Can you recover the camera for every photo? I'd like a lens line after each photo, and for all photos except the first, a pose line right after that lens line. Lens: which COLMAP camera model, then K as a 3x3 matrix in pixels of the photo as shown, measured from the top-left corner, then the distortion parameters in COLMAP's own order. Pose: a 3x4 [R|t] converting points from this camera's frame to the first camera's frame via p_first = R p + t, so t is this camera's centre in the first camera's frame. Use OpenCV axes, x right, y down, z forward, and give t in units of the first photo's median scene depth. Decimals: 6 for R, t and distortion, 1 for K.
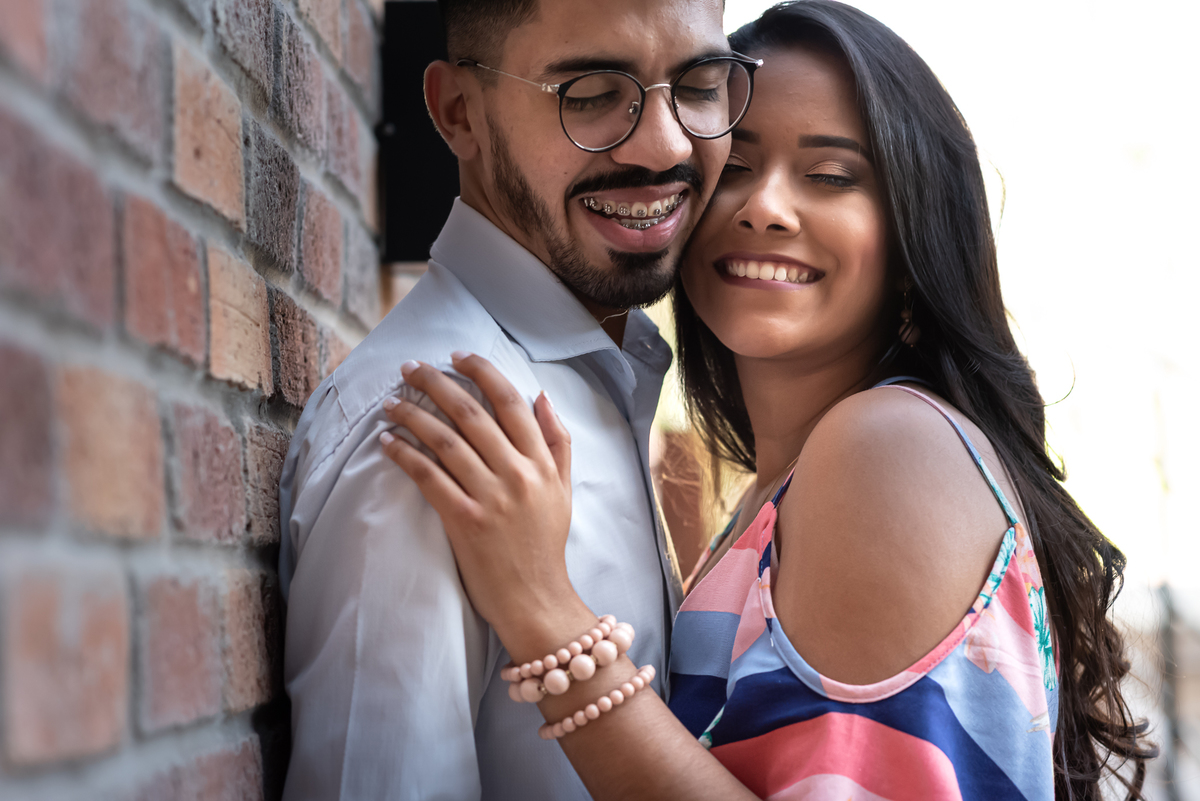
lens RADIAL K [[2972.8, 0, 600.0], [0, 2972.8, 400.5], [0, 0, 1]] dist [0.004022, -0.238595]
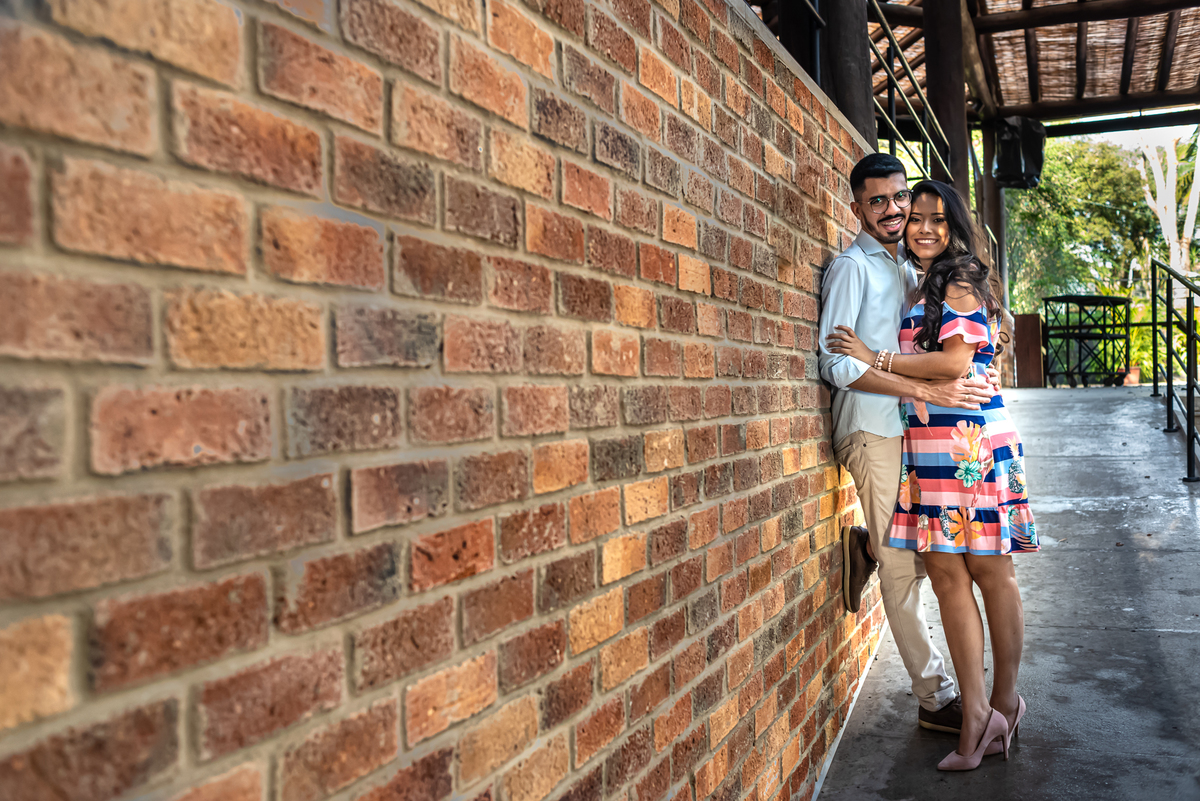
lens RADIAL K [[1210.8, 0, 600.0], [0, 1210.8, 400.5], [0, 0, 1]] dist [0.060080, -0.098667]
pose [[0.942509, 0.017731, -0.333710, 0.281079], [0.006904, 0.997345, 0.072490, 0.020094], [0.334109, -0.070627, 0.939885, -0.487379]]
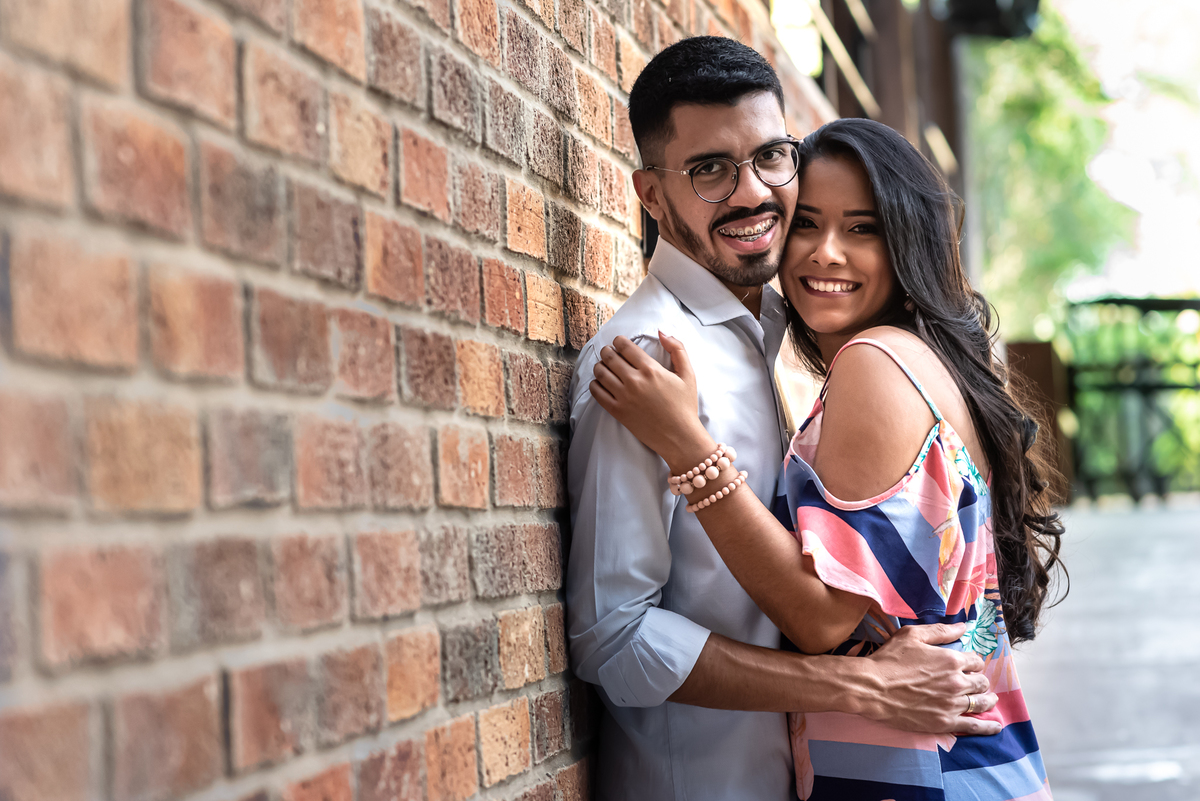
lens RADIAL K [[3195.9, 0, 600.1], [0, 3195.9, 366.1], [0, 0, 1]] dist [-0.000267, -0.299372]
pose [[0.991758, -0.016867, -0.127007, 0.180271], [0.018784, 0.999727, 0.013913, -0.017890], [0.126738, -0.016184, 0.991804, -1.071547]]
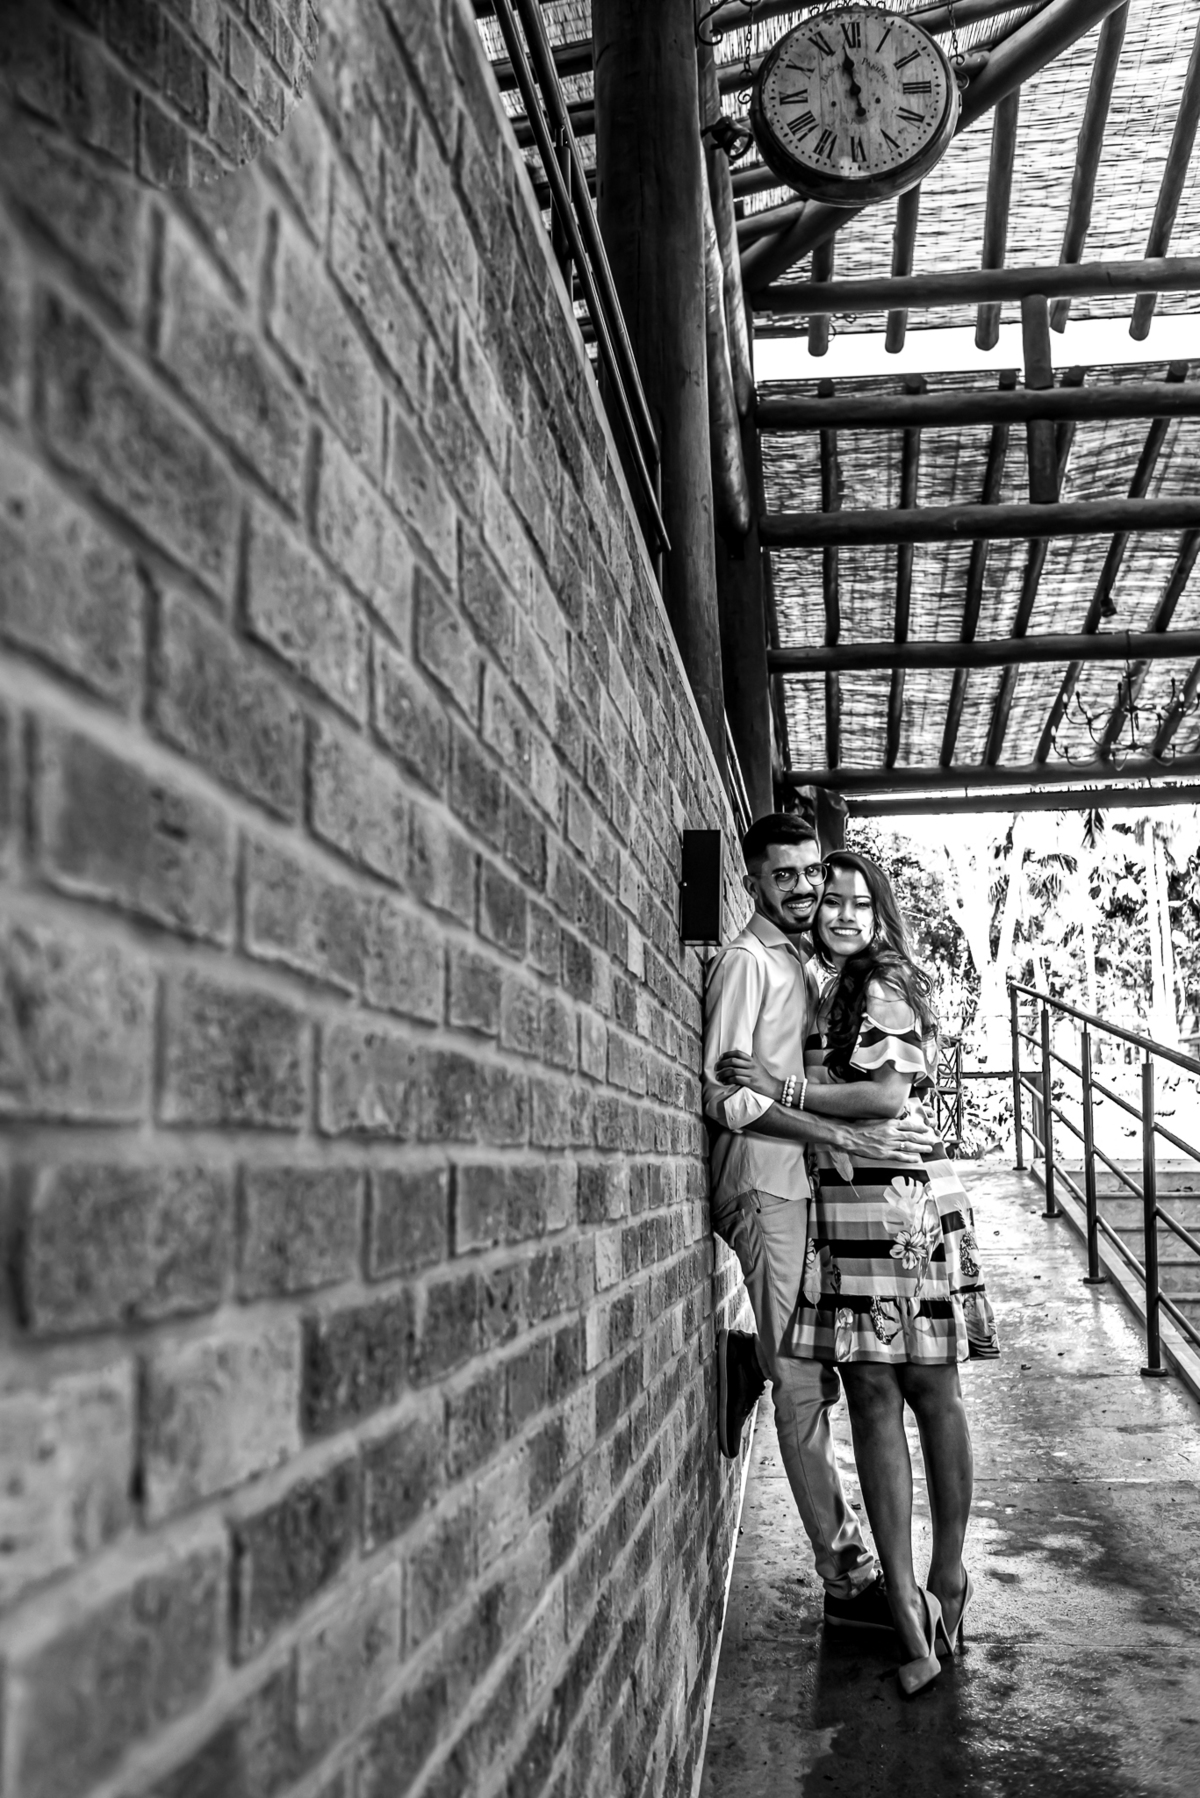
lens RADIAL K [[1814.2, 0, 600.0], [0, 1814.2, 899.0], [0, 0, 1]] dist [0.060080, -0.098667]
pose [[0.994370, 0.017991, -0.104423, 0.019871], [-0.026761, 0.996174, -0.083197, 0.065178], [0.102526, 0.085523, 0.991047, -0.667748]]
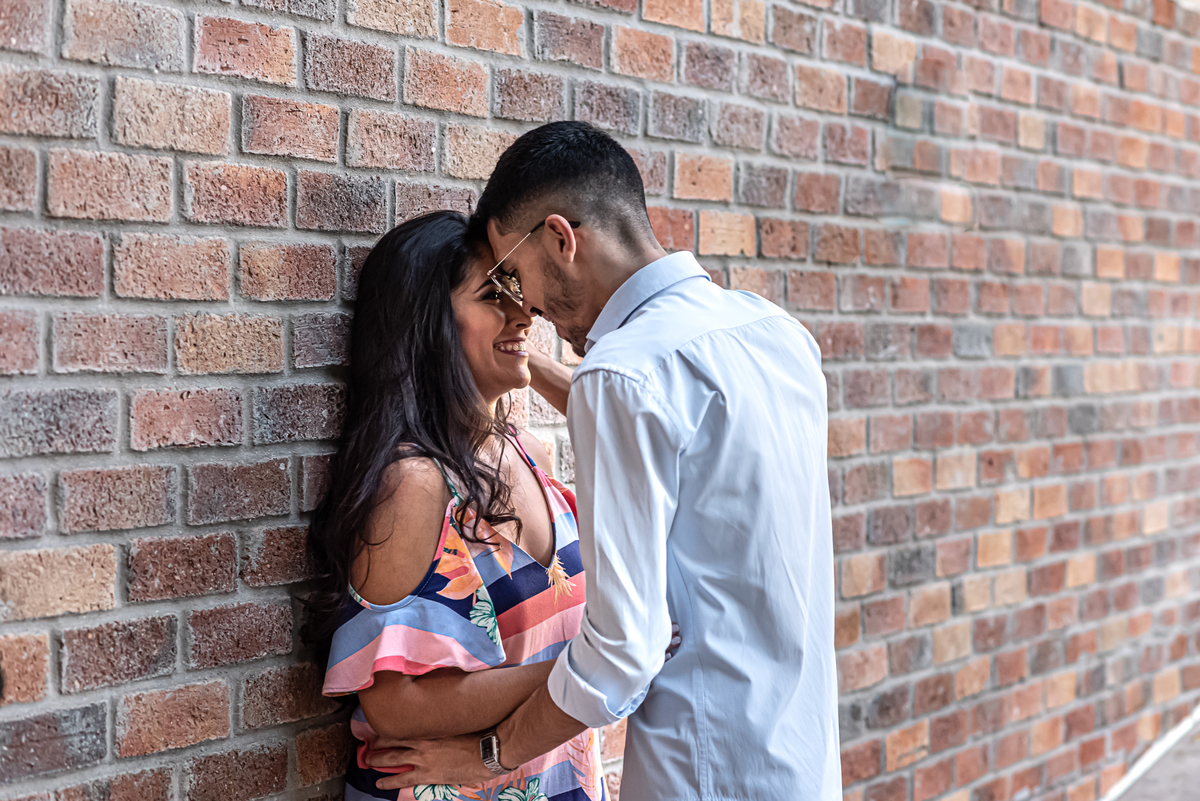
lens RADIAL K [[2972.8, 0, 600.0], [0, 2972.8, 400.5], [0, 0, 1]] dist [0.004022, -0.238595]
pose [[0.907394, 0.056221, -0.416503, 1.016521], [-0.017682, 0.995242, 0.095818, -0.143450], [0.419908, -0.079580, 0.904071, -1.759119]]
